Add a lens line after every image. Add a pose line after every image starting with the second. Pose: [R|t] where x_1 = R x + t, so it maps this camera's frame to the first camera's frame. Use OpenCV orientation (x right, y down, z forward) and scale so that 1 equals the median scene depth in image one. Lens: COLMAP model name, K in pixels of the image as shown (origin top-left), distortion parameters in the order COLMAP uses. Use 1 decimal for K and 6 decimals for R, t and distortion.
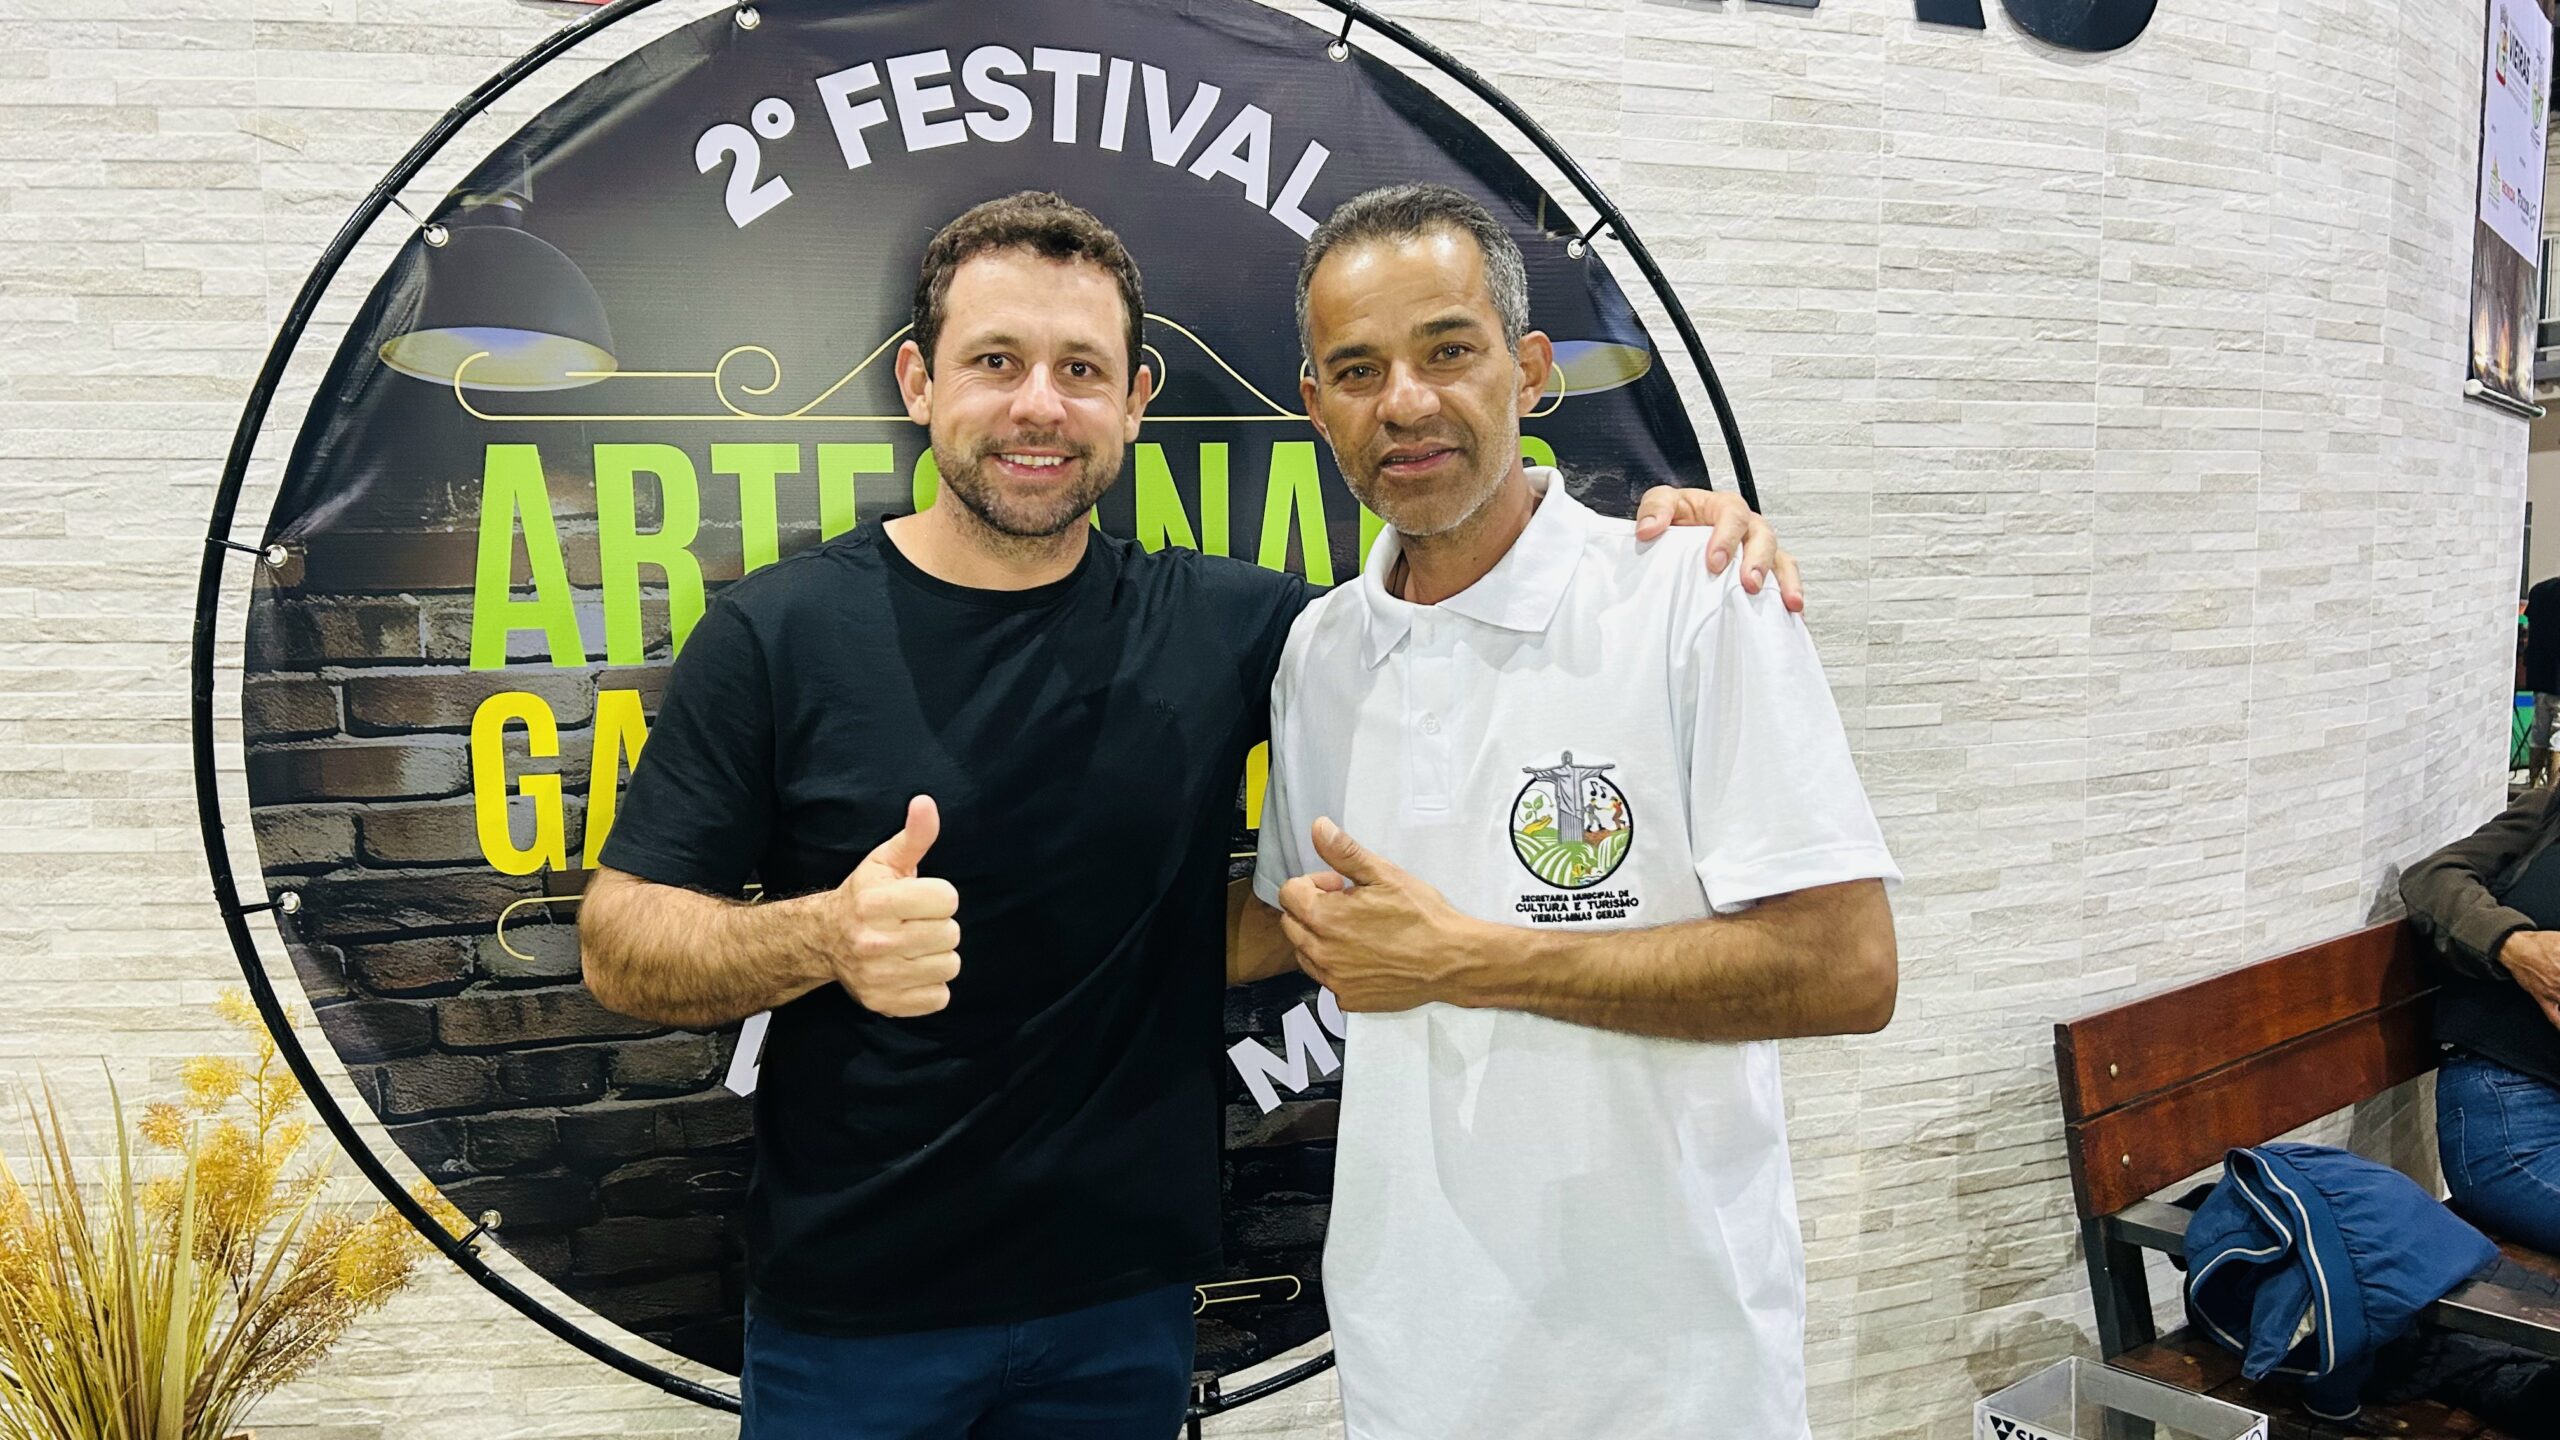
lens RADIAL K [[1783.9, 0, 1280.0], [0, 1783.9, 720.0], [0, 0, 1]] dist [-0.055062, 0.068020]
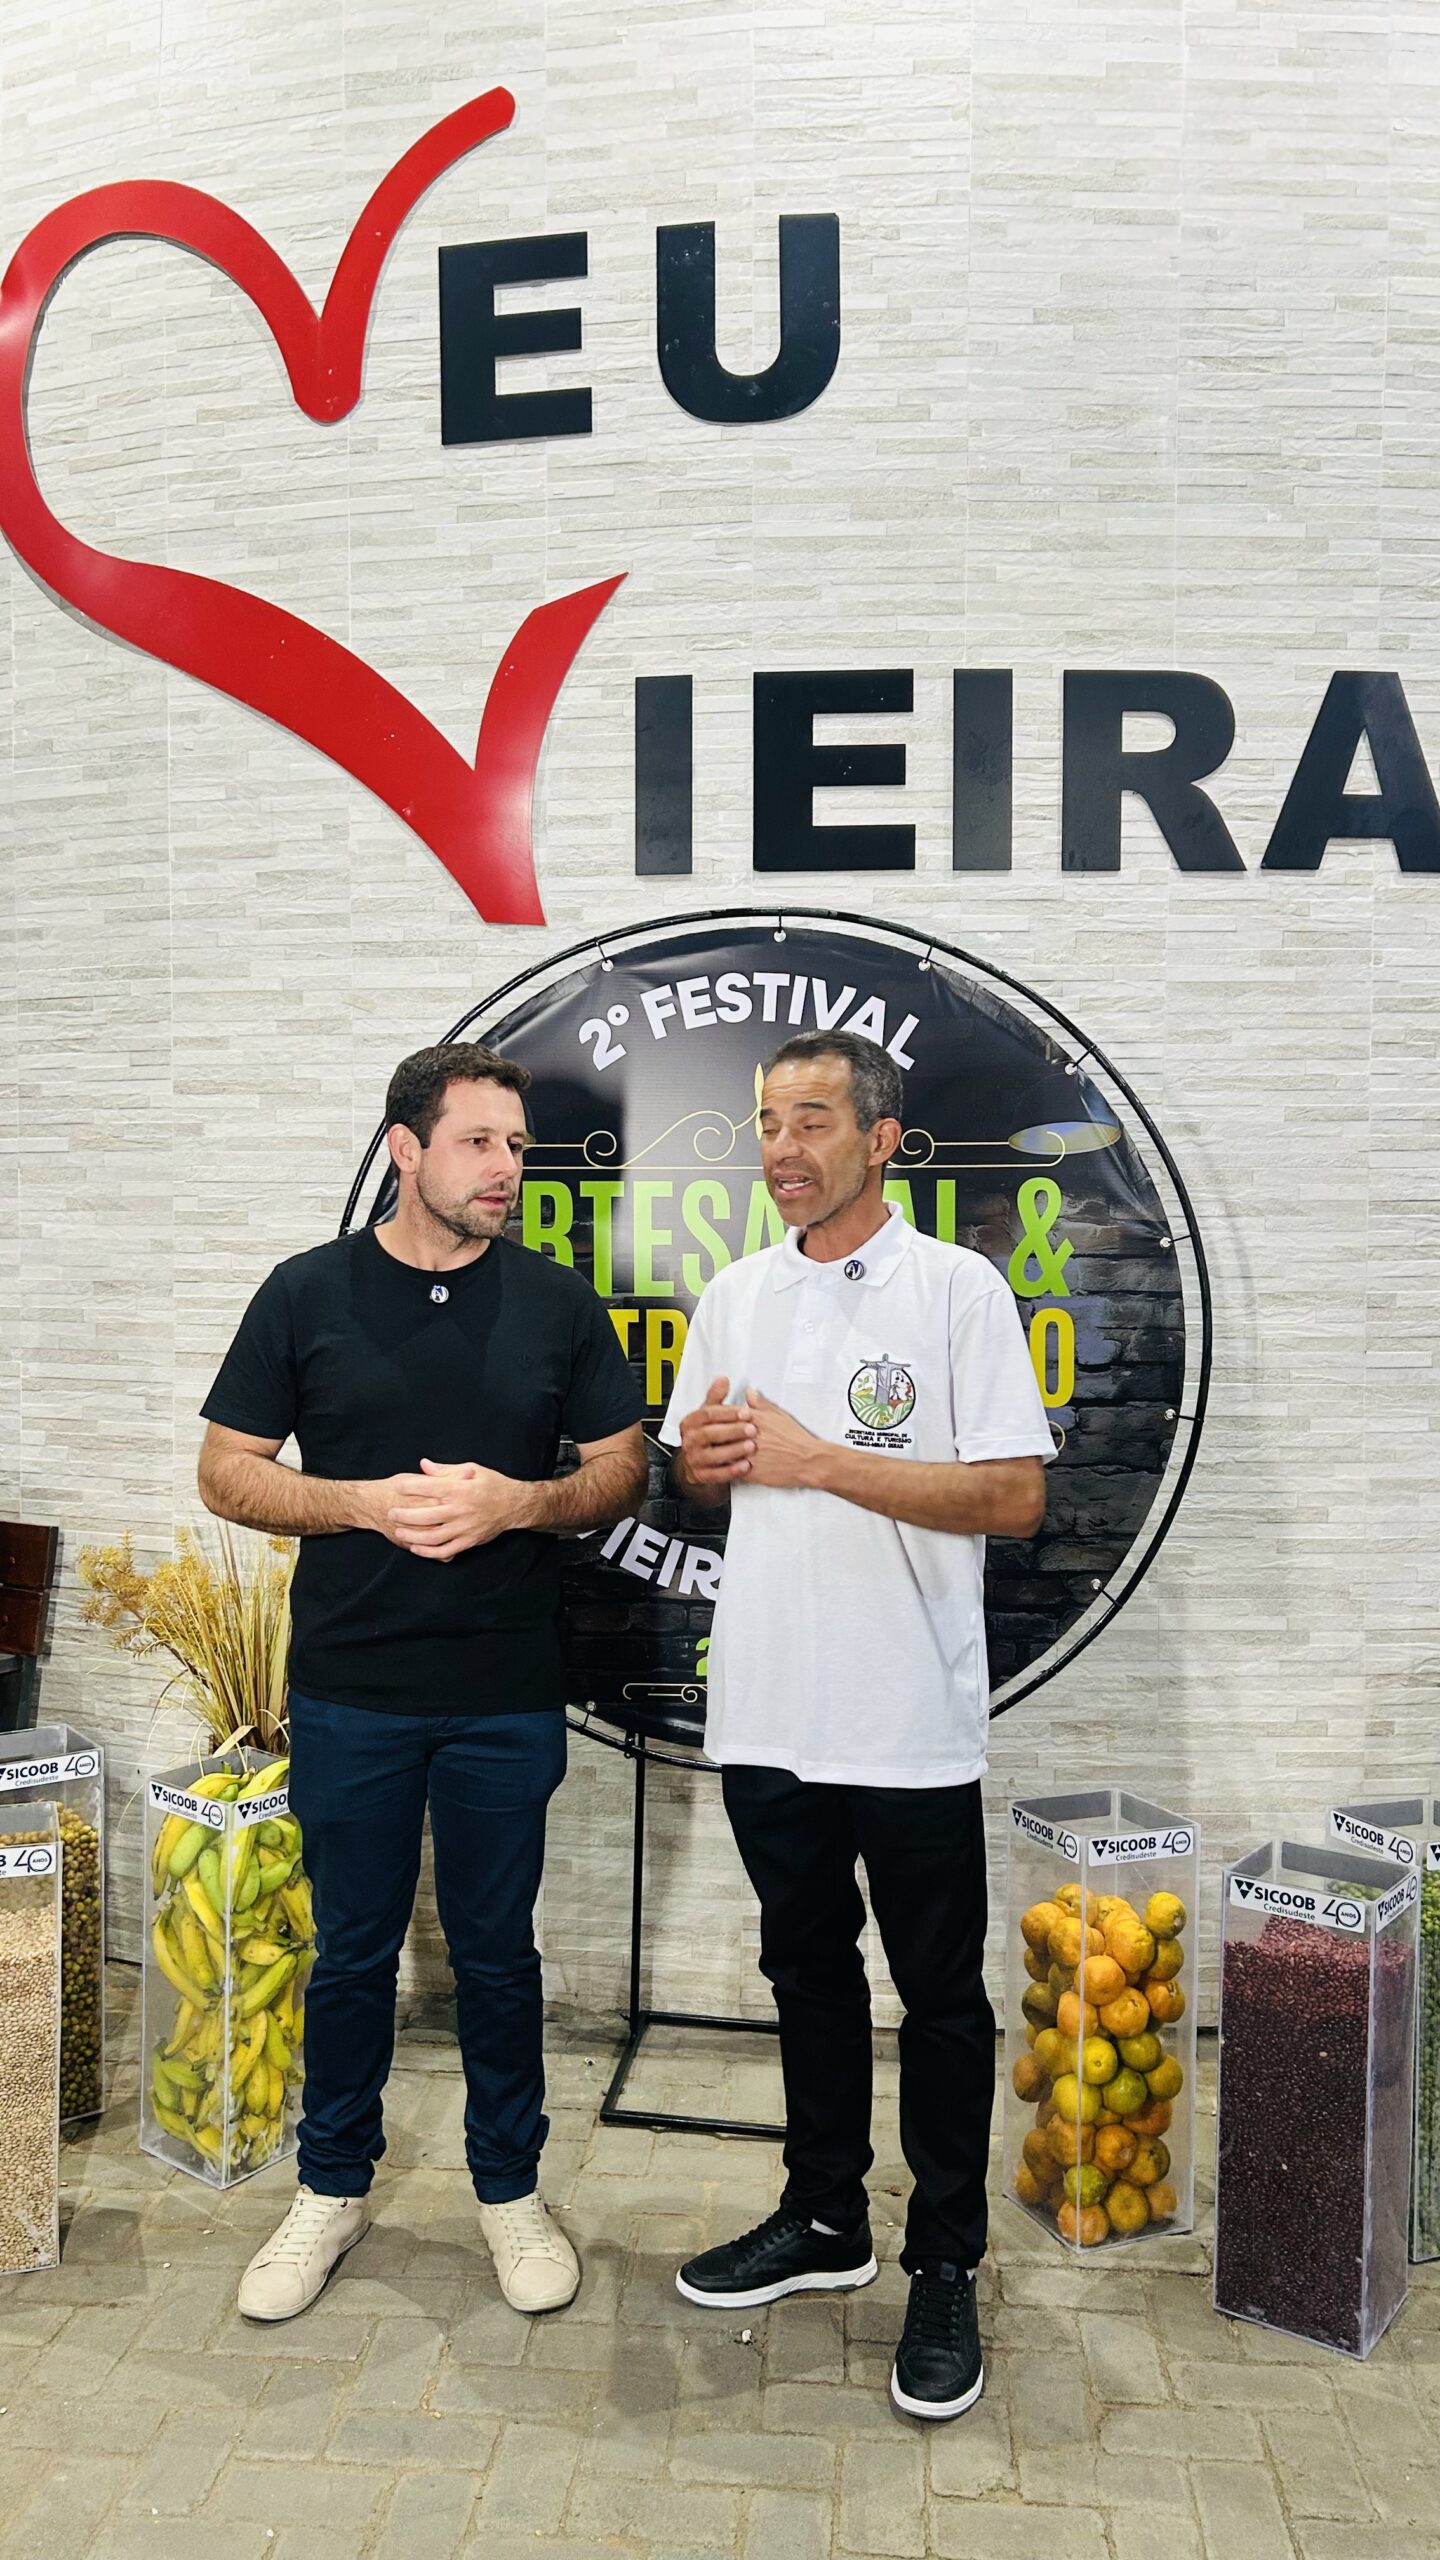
lens RADIAL K [[1893.3, 0, 710.8], [0, 1893.3, 1276.1], [0, 0, 1]] dist [0.012508, -0.002148]
pose [[0.967204, 0.016703, -0.253453, 0.205671], [-0.032100, 0.997873, -0.056736, 0.033965], [0.251966, 0.063011, 0.965682, -0.574181]]
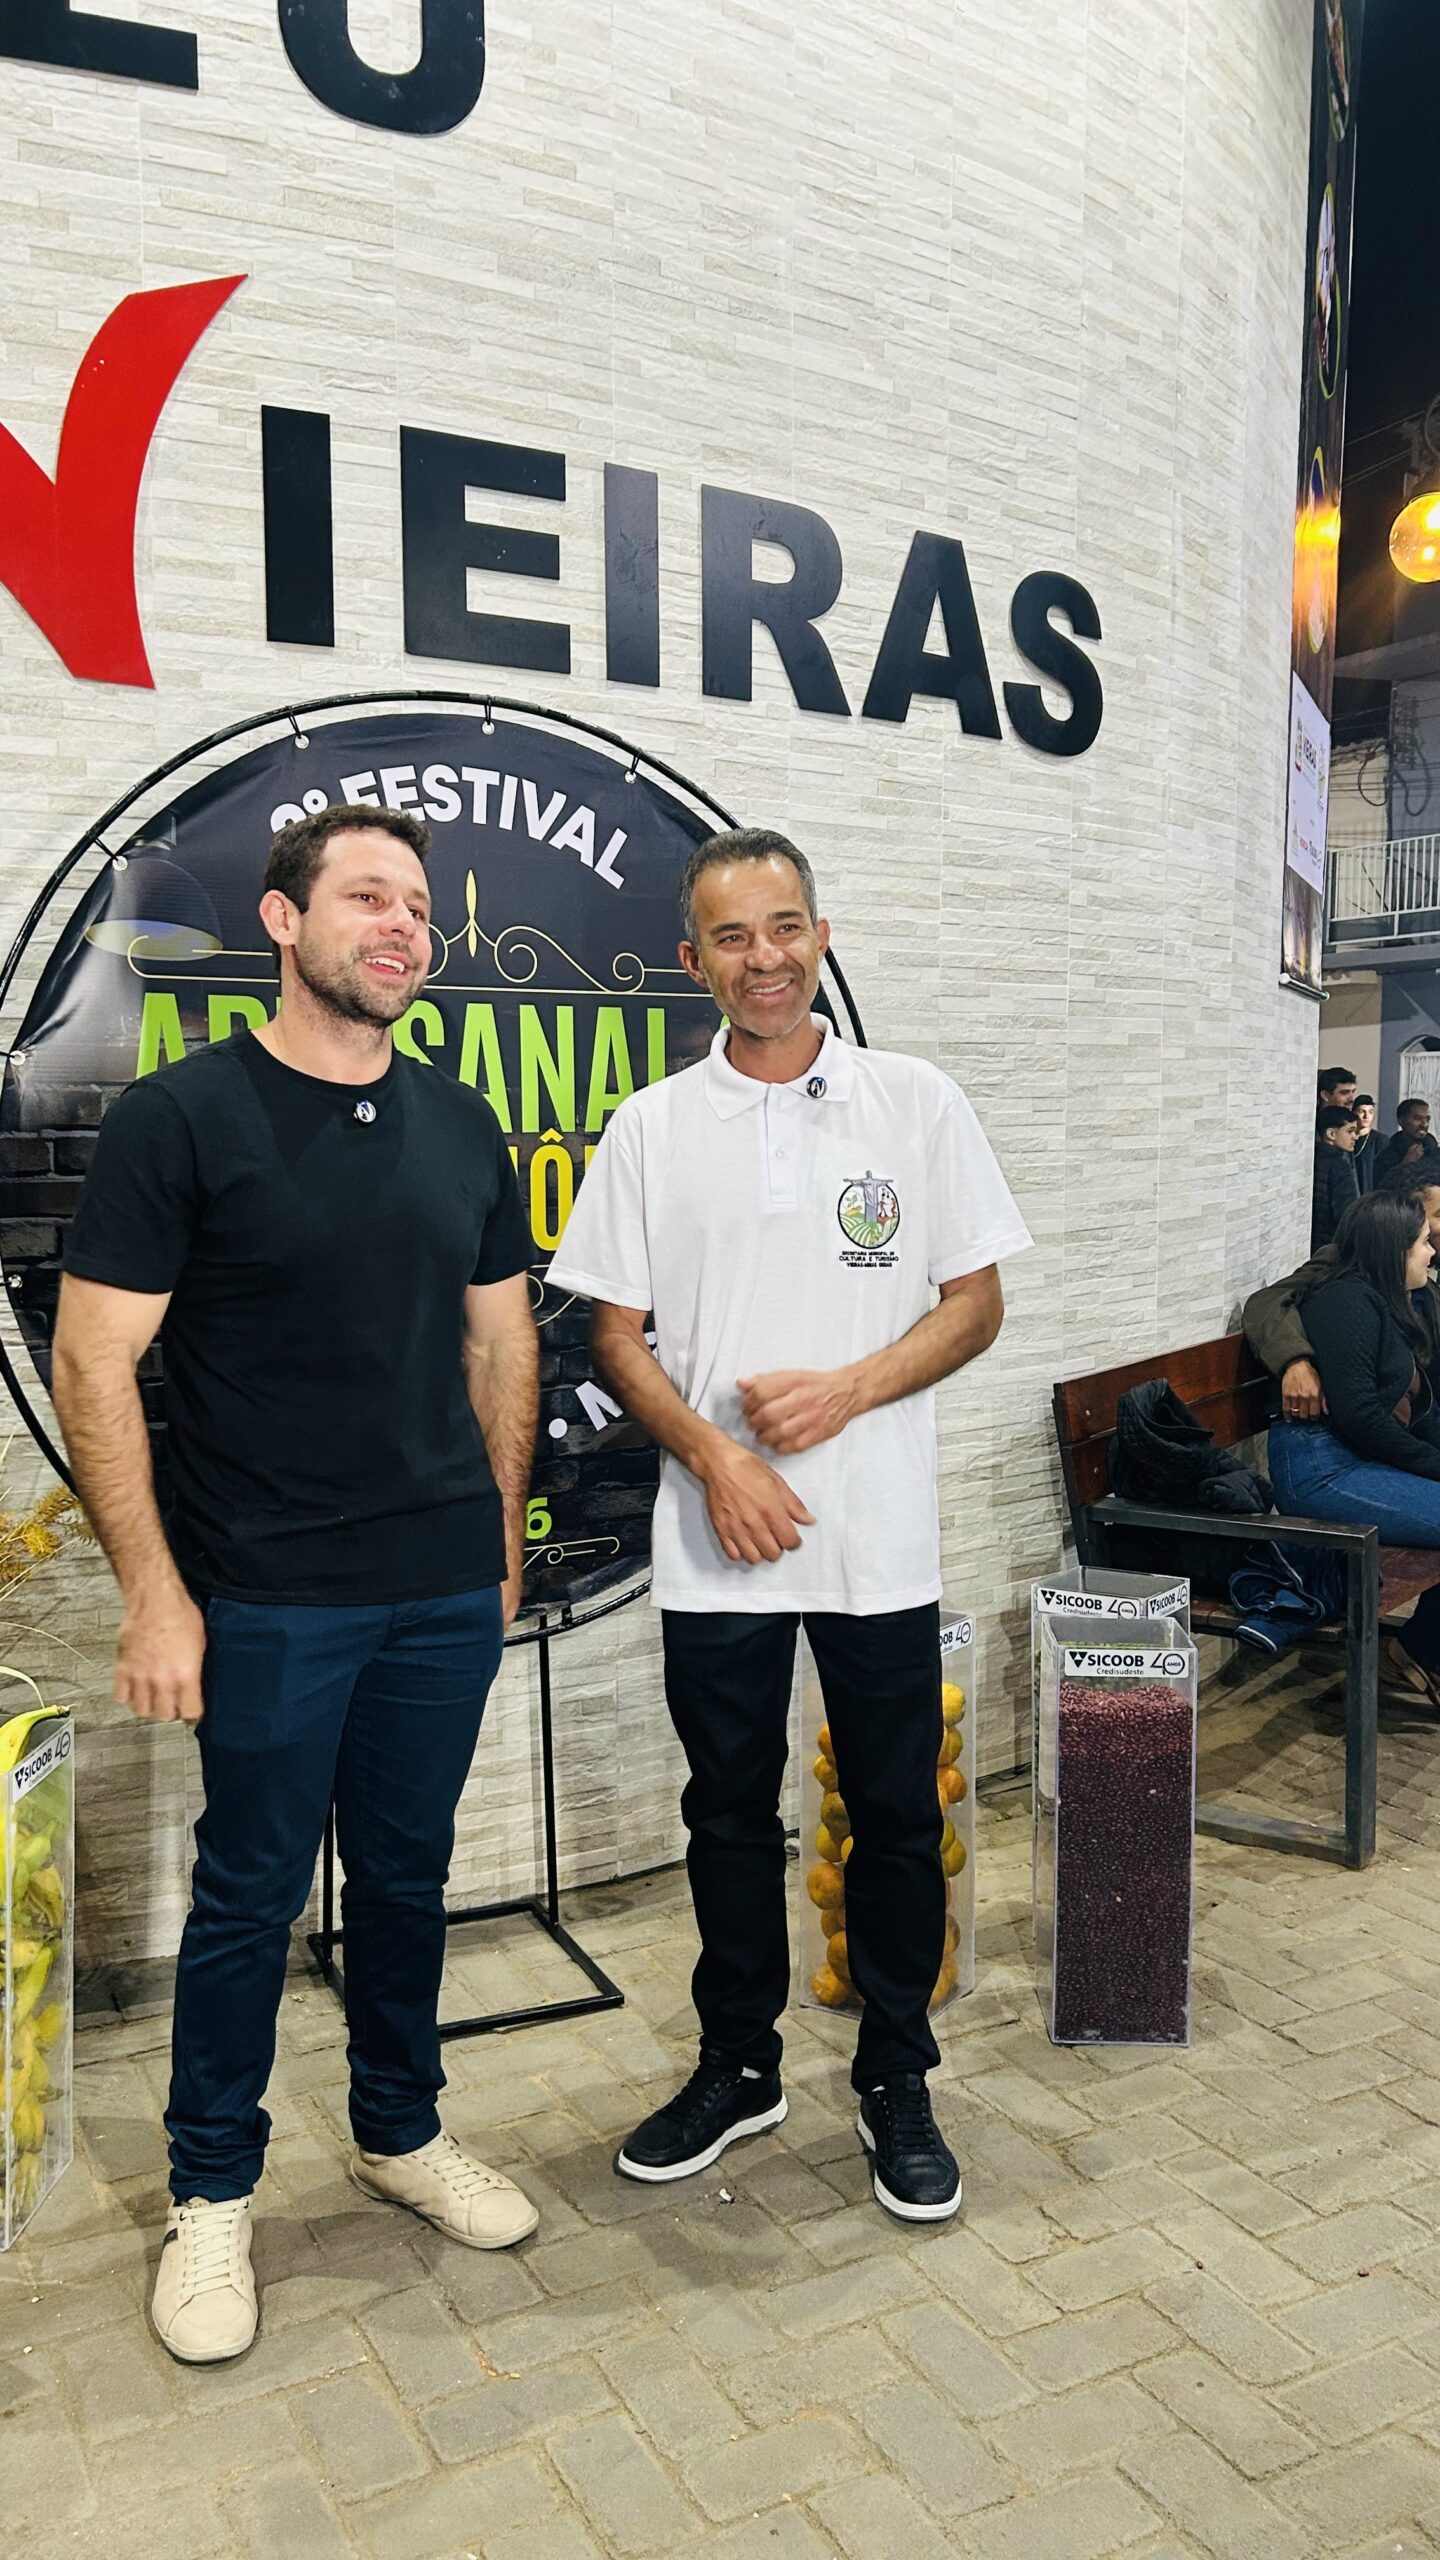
lens RADIAL K [[1893.3, 0, 710.8], [0, 1893.3, 1276.1], [0, 0, 1]] dist [0.012508, -0.002148]
pose [[0.956618, -0.013528, 0.291030, -0.316773], [0.014048, 0.999901, 0.000301, 0.067742], [-0.291005, 0.003800, 0.956714, -0.482461]]
